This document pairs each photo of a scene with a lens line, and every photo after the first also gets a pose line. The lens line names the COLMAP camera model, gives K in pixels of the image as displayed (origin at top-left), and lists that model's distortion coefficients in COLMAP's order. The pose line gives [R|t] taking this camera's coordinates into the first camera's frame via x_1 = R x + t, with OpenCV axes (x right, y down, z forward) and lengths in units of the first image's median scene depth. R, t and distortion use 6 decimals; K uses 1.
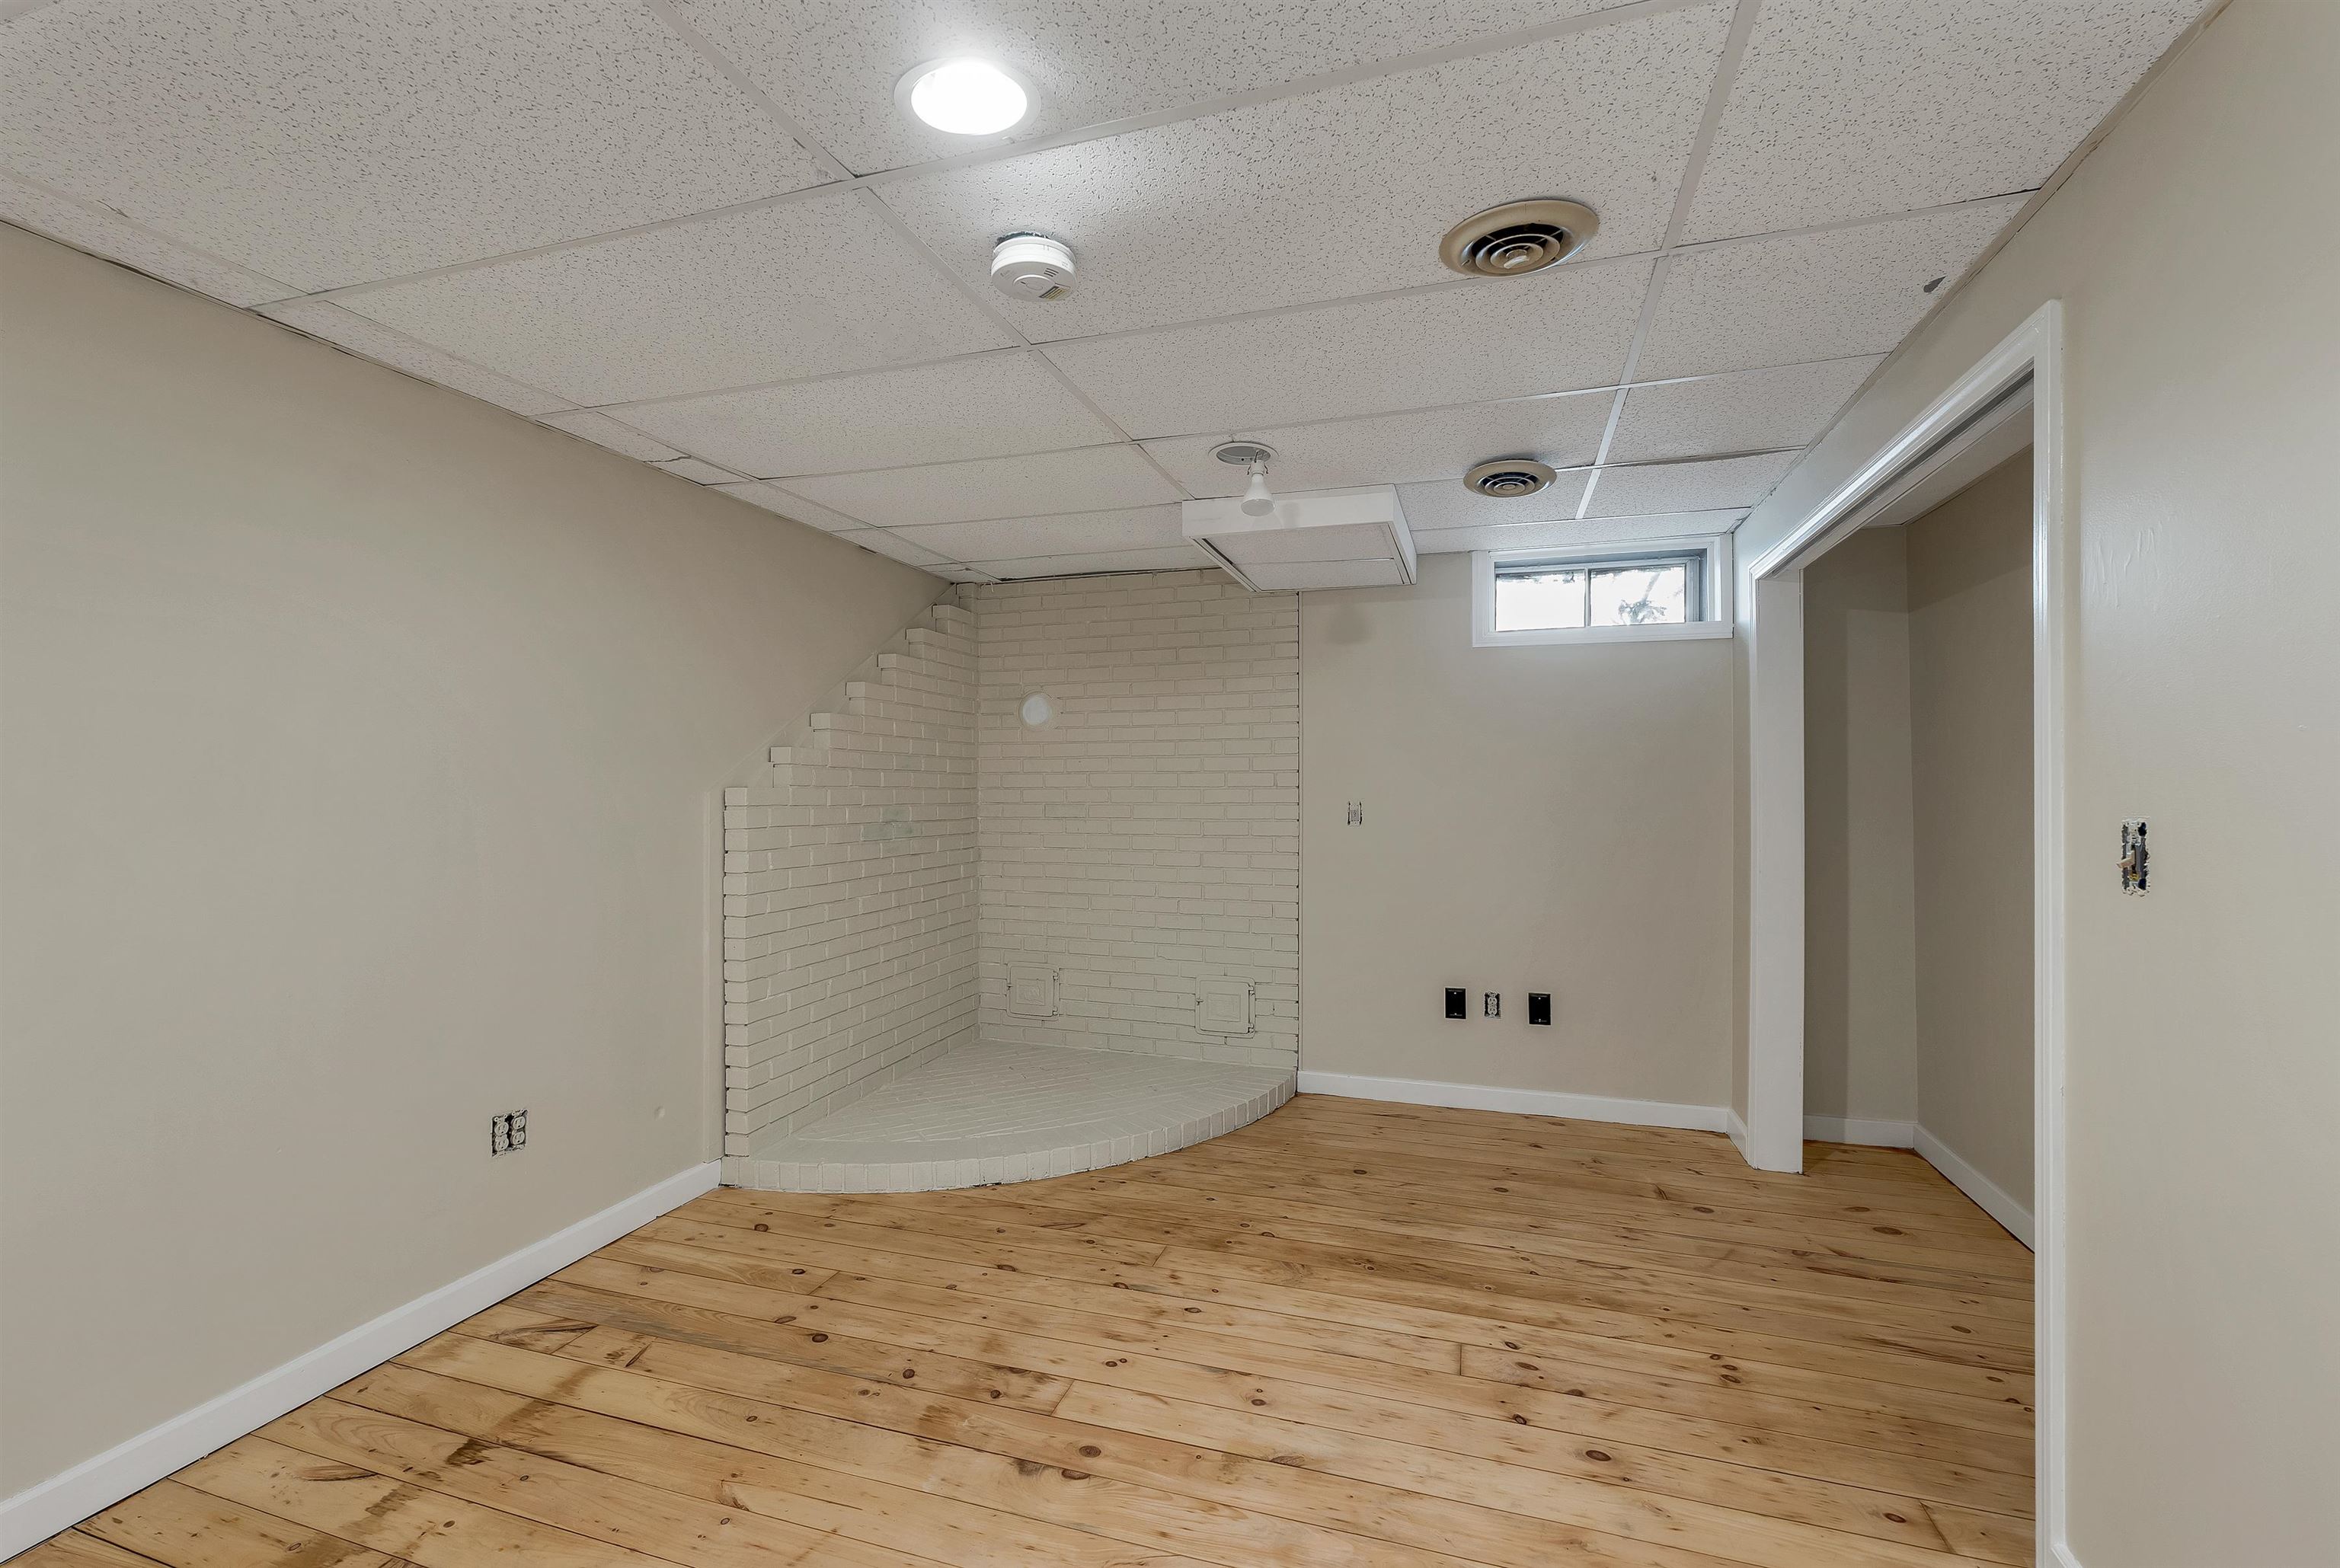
lens RADIAL K [[981.1, 0, 1159.5], [0, 981.1, 784.1], [0, 0, 1]] dist [-0.000995, -0.000038]
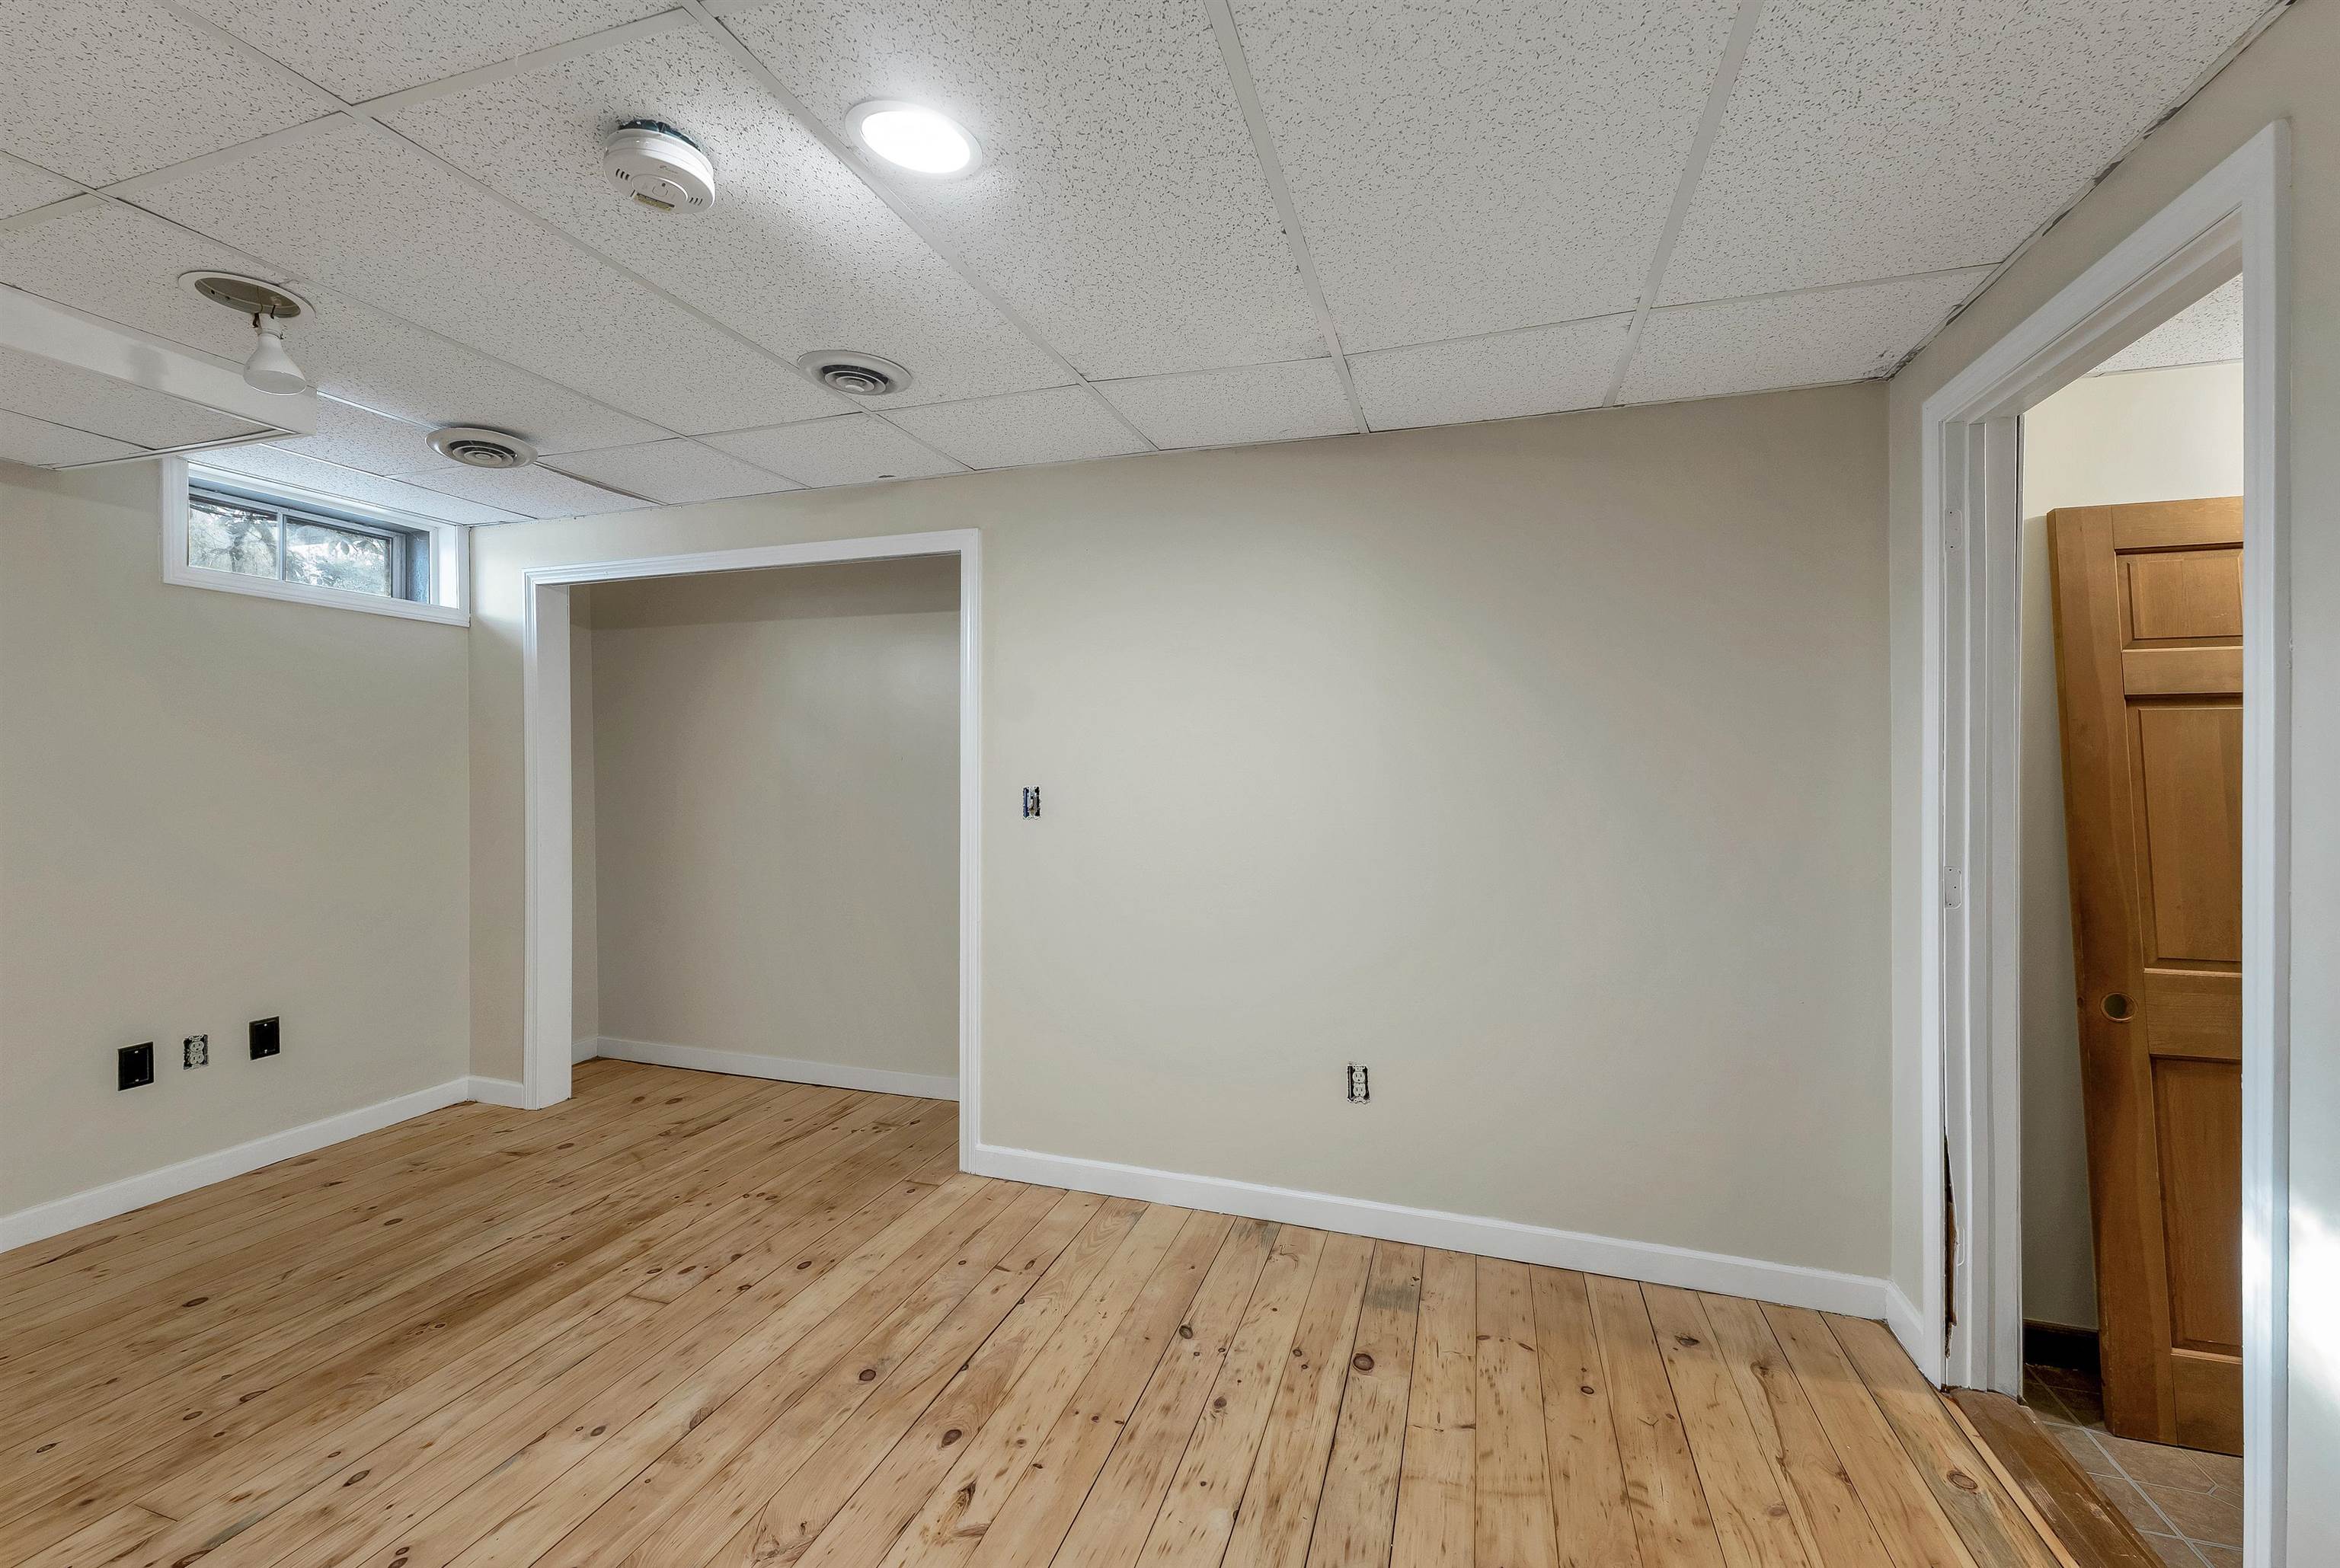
lens RADIAL K [[972.4, 0, 1158.0], [0, 972.4, 768.6], [0, 0, 1]] dist [-0.000850, 0.000042]
pose [[0.008575, 0.001543, 0.999962, -0.635482], [-0.004993, 0.999986, -0.001500, -0.000497], [-0.999951, -0.004980, 0.008582, 0.359262]]
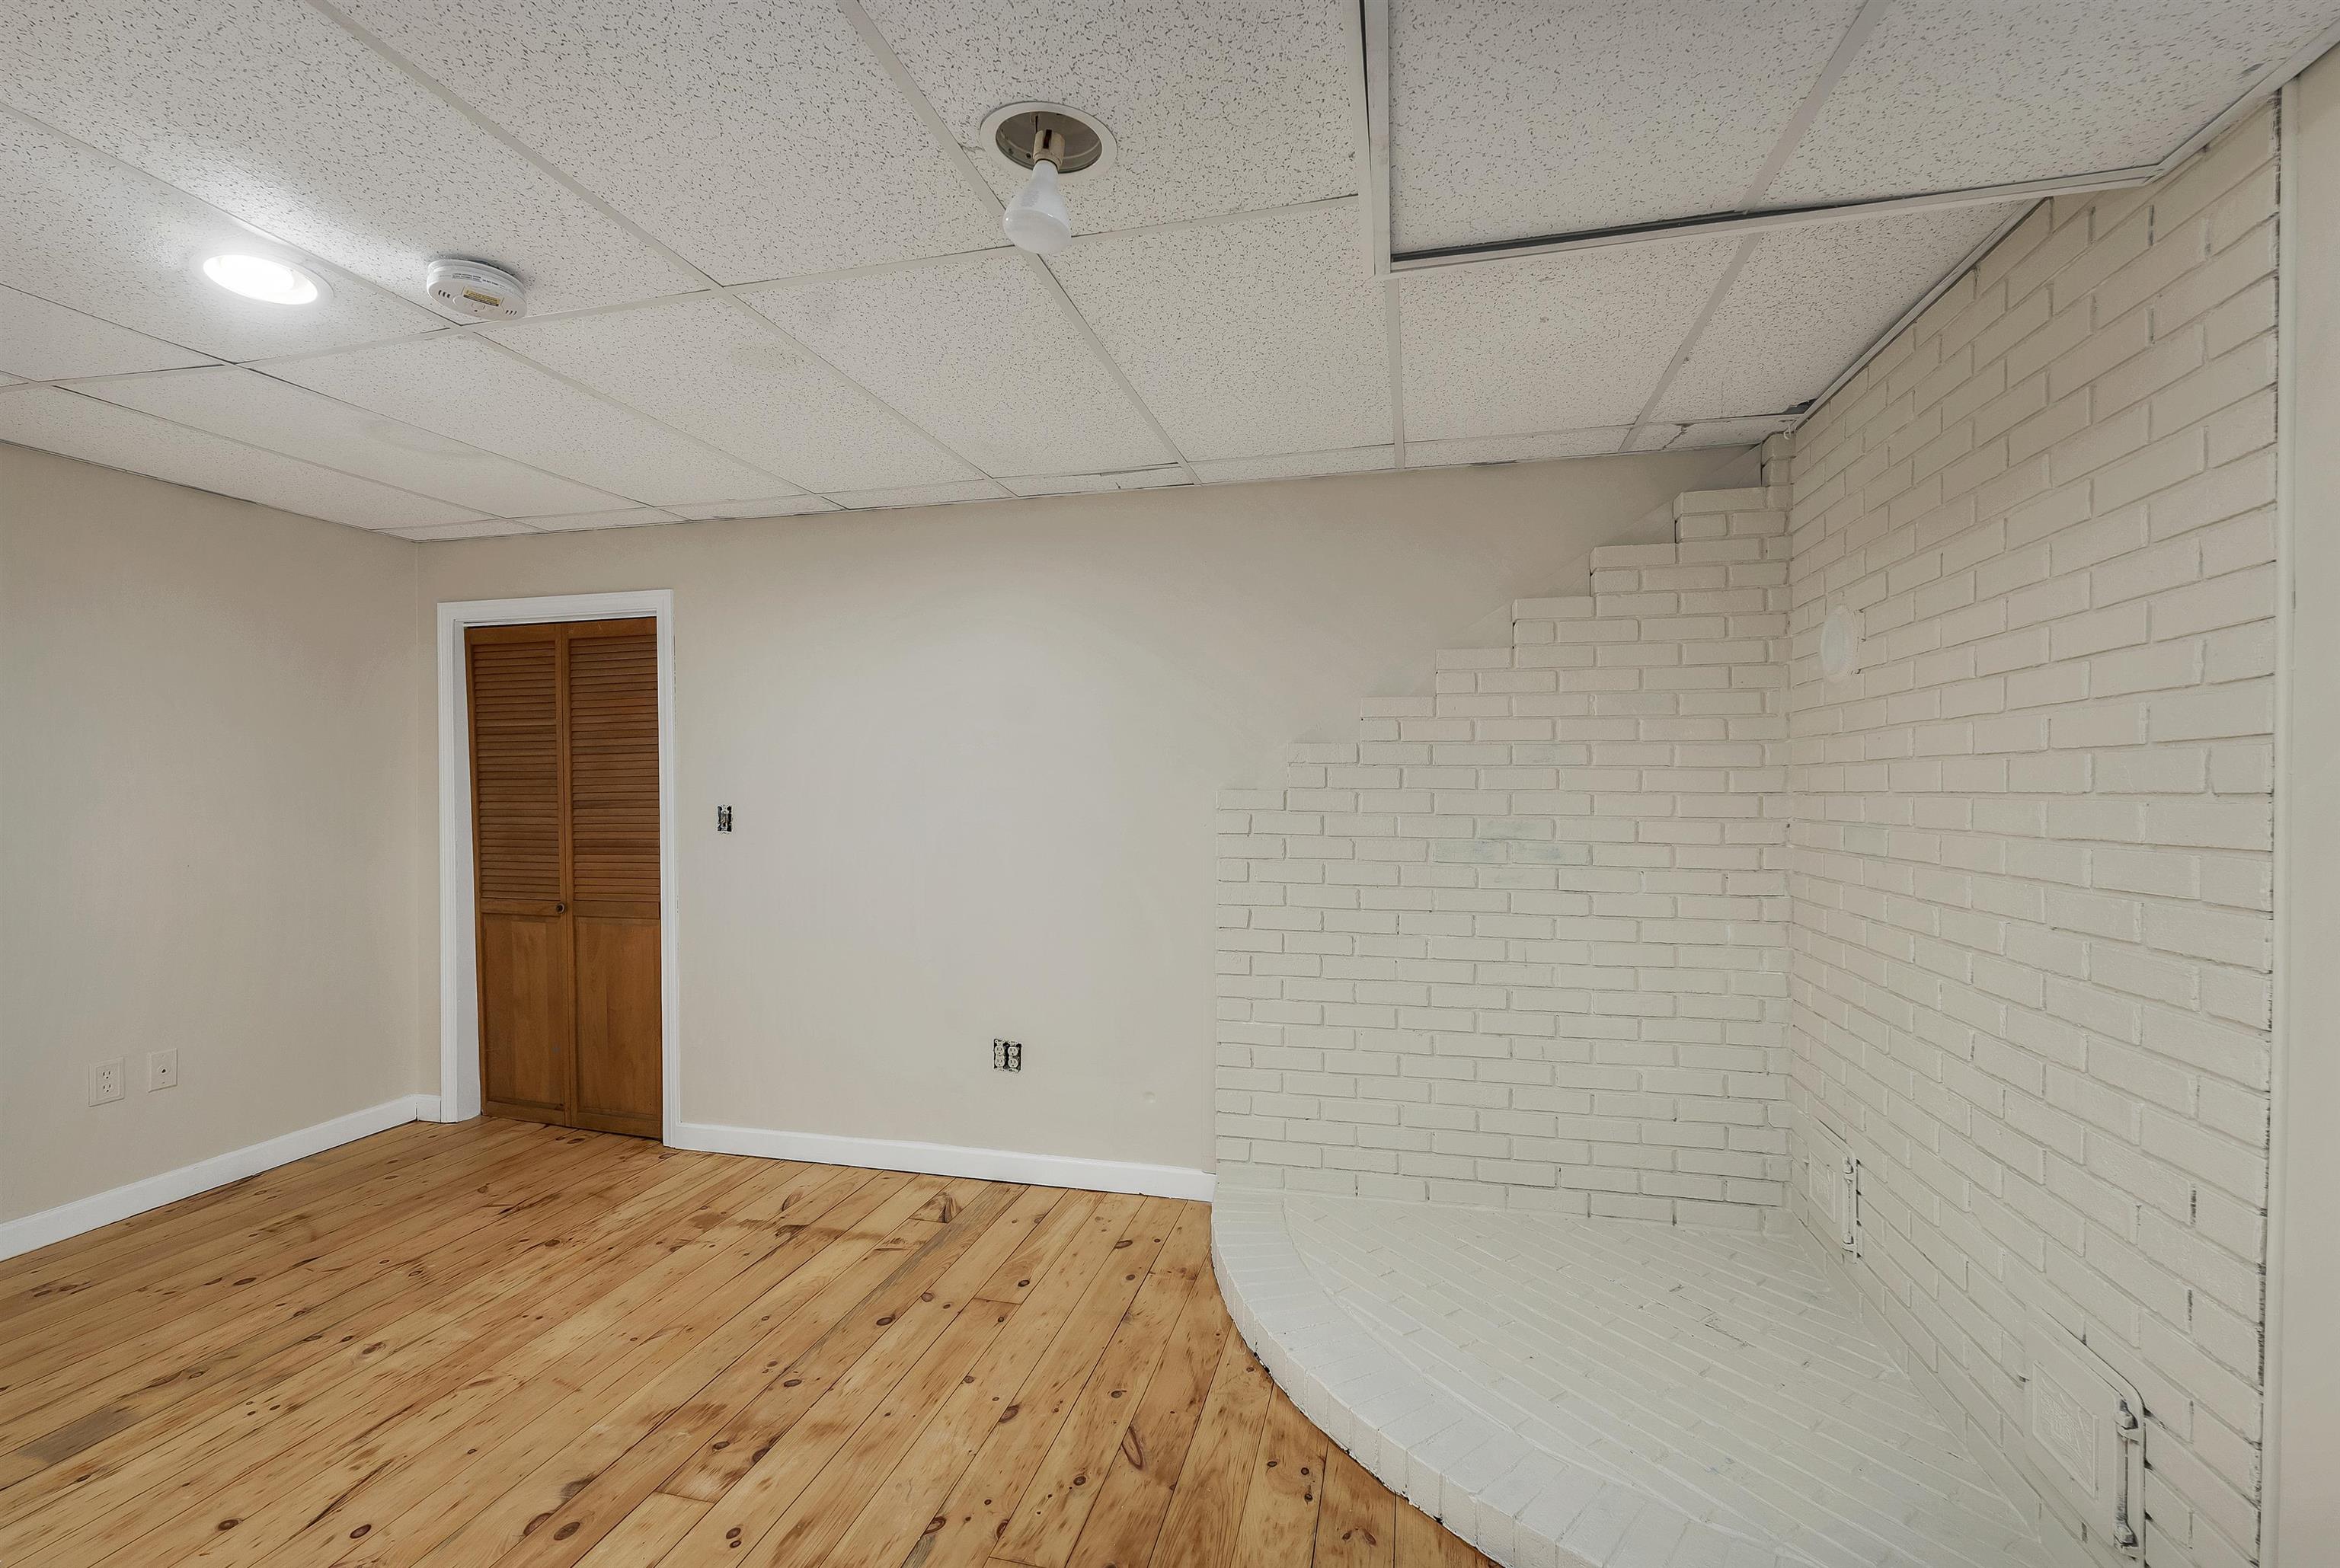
lens RADIAL K [[996.4, 0, 1170.0], [0, 996.4, 784.0], [0, 0, 1]] dist [0.001804, 0.000201]
pose [[0.079303, -0.000296, -0.996850, 0.637899], [0.002722, 0.999996, -0.000080, -0.002549], [0.996847, -0.002707, 0.079304, 1.065341]]
